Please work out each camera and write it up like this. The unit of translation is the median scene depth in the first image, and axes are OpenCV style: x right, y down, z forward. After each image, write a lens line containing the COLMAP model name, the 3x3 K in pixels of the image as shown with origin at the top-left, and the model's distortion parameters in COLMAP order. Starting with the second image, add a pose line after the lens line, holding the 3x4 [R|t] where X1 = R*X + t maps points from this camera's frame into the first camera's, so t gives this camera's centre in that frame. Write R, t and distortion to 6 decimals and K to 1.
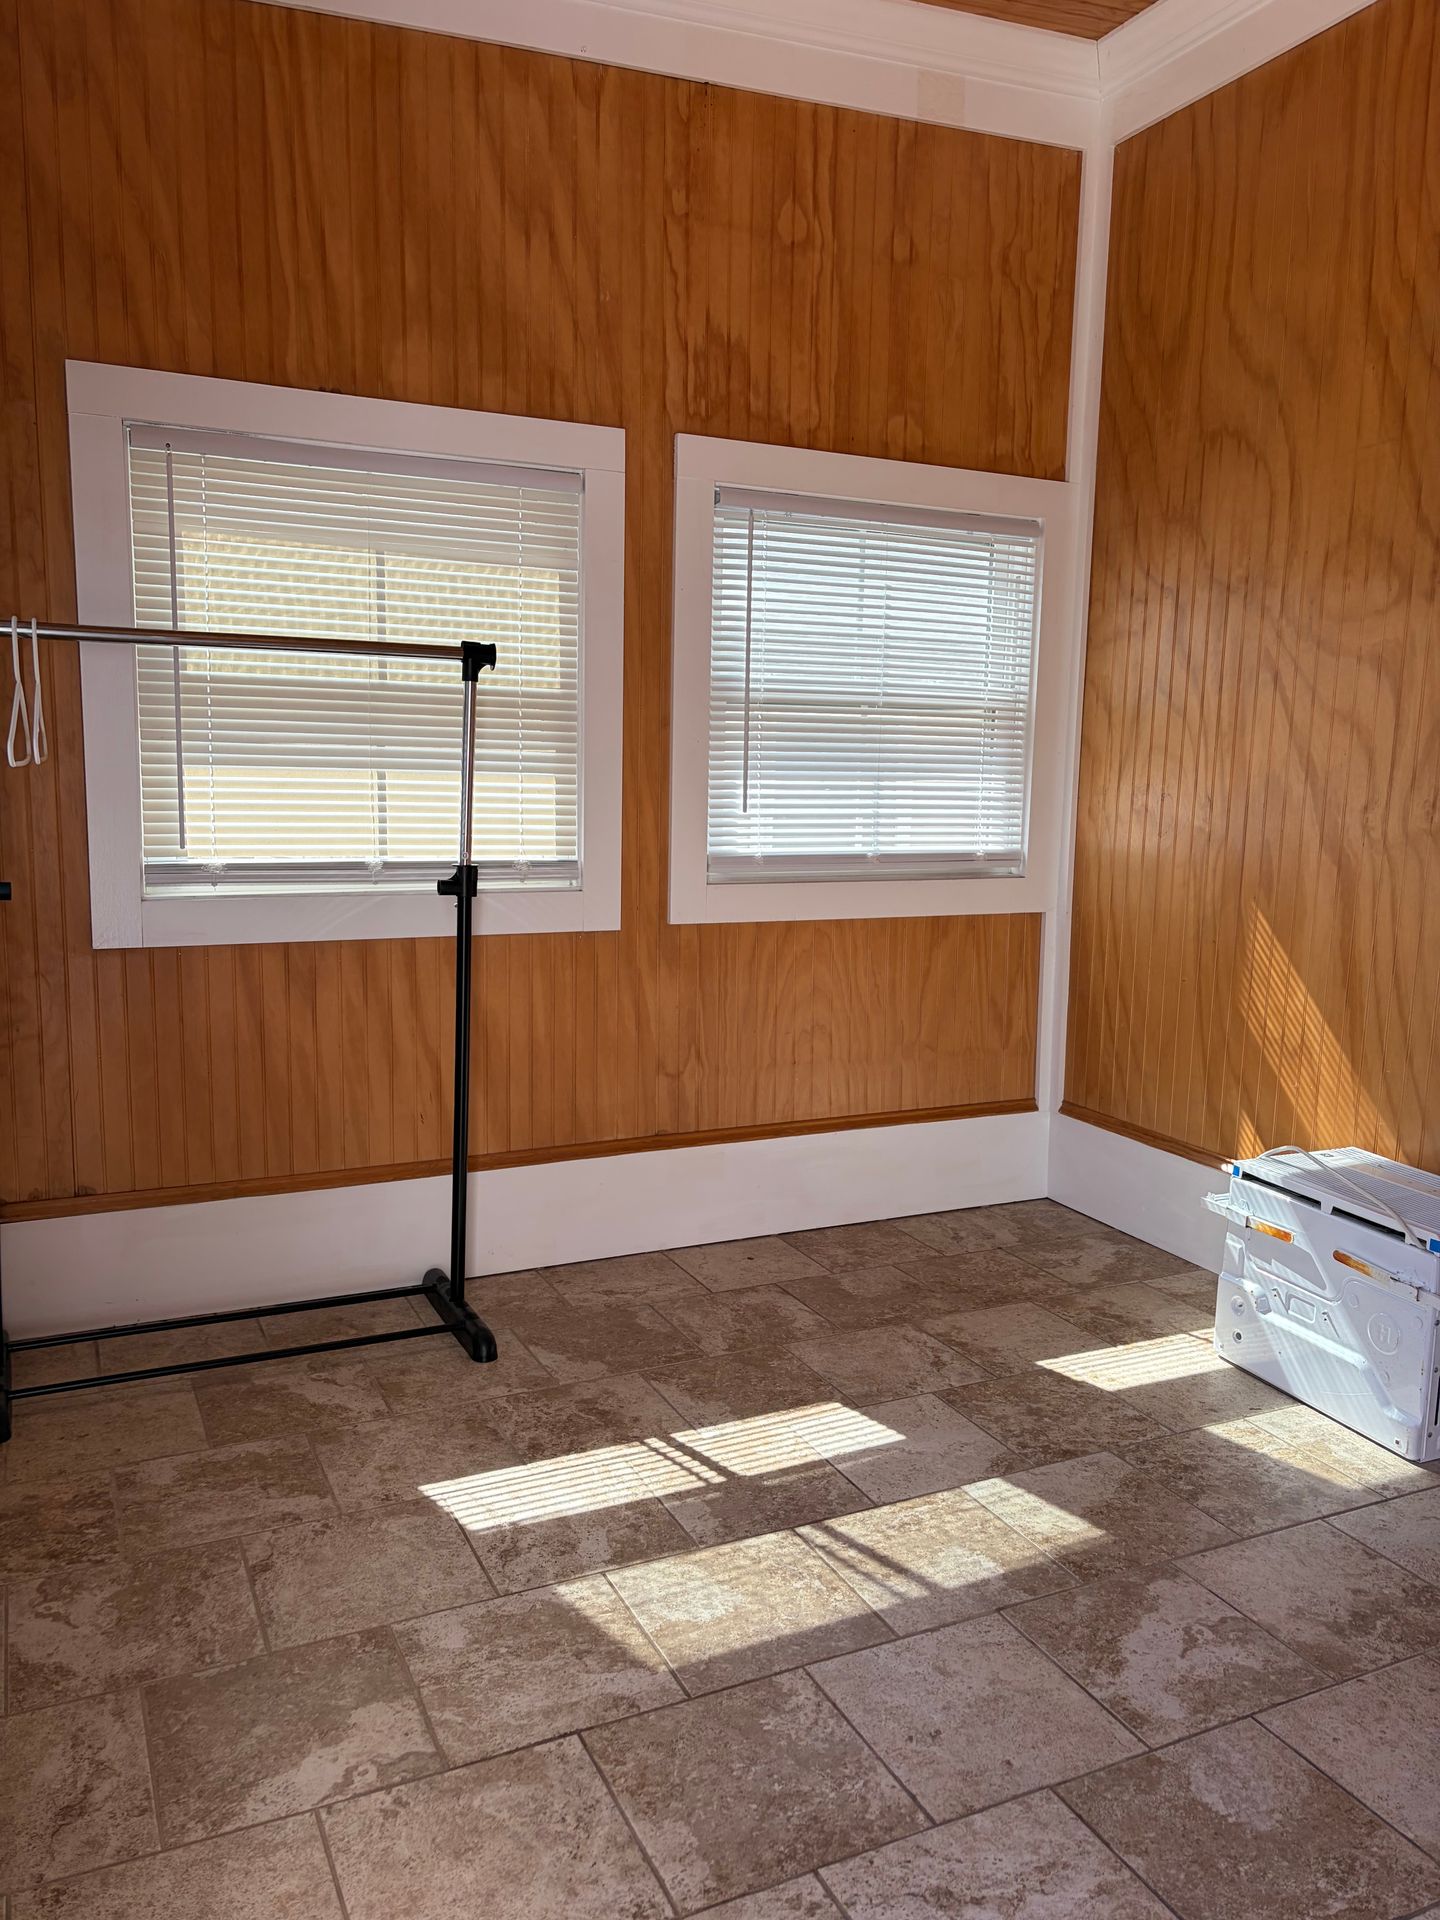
lens RADIAL K [[1449.9, 0, 720.0], [0, 1449.9, 960.0], [0, 0, 1]] dist [0.010989, 0.003847]
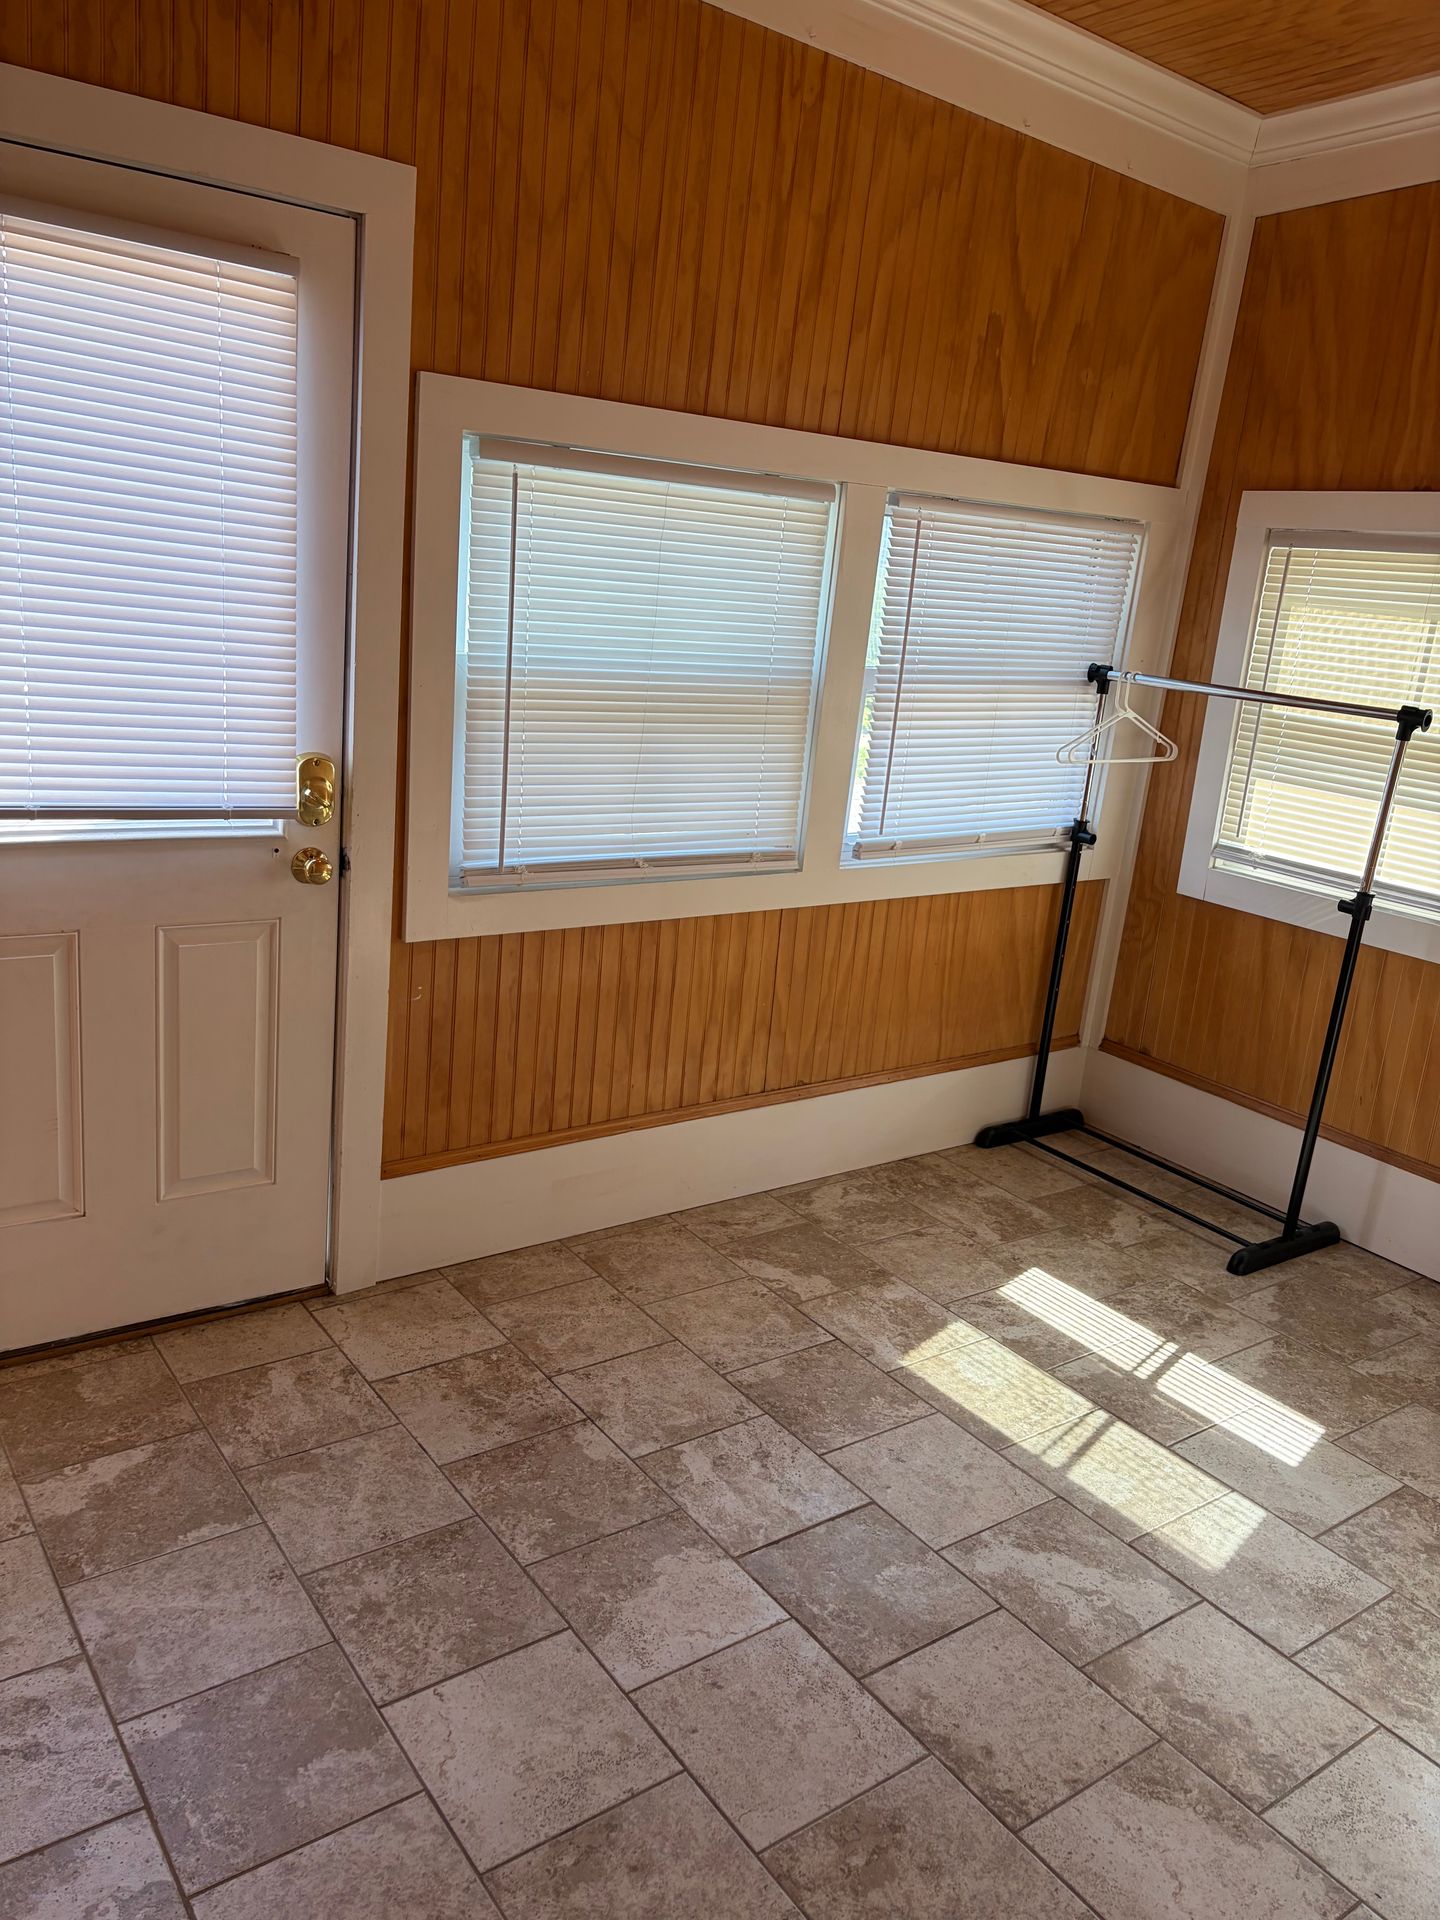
lens RADIAL K [[1449.9, 0, 720.0], [0, 1449.9, 960.0], [0, 0, 1]] dist [0.010989, 0.003847]
pose [[0.179120, 0.255108, -0.950177, 0.907057], [-0.215472, 0.952521, 0.215118, -0.161490], [0.959942, 0.166205, 0.225584, 0.247360]]
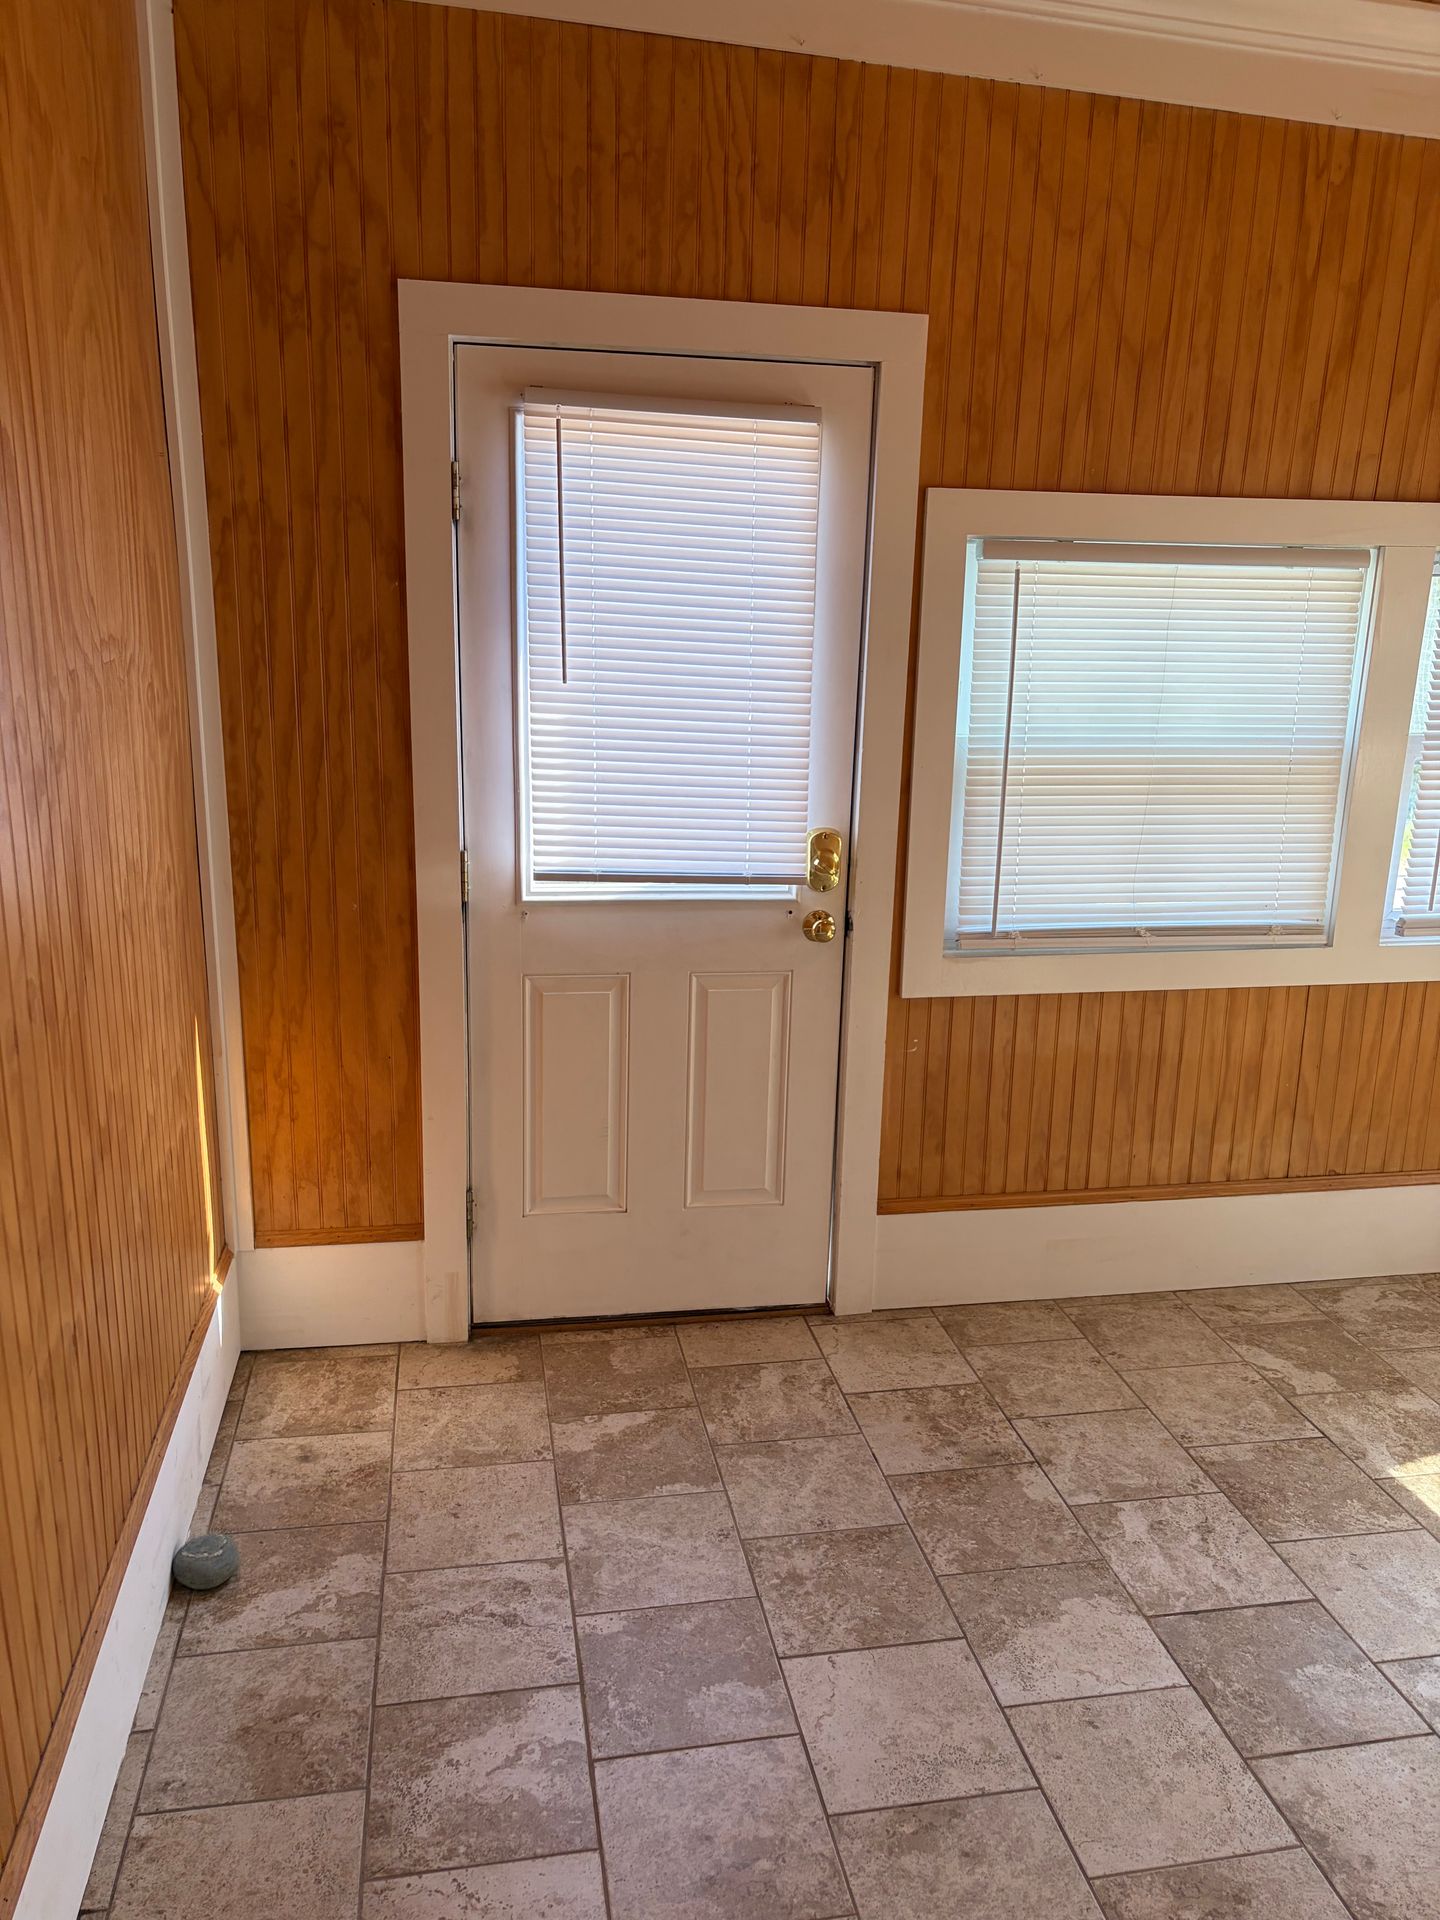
lens RADIAL K [[1442.5, 0, 720.0], [0, 1442.5, 960.0], [0, 0, 1]] dist [0.028840, -0.030371]
pose [[-0.264323, 0.192420, -0.945044, 0.984607], [-0.155769, 0.958511, 0.238730, -0.179477], [0.951772, 0.210310, -0.223384, 0.376273]]
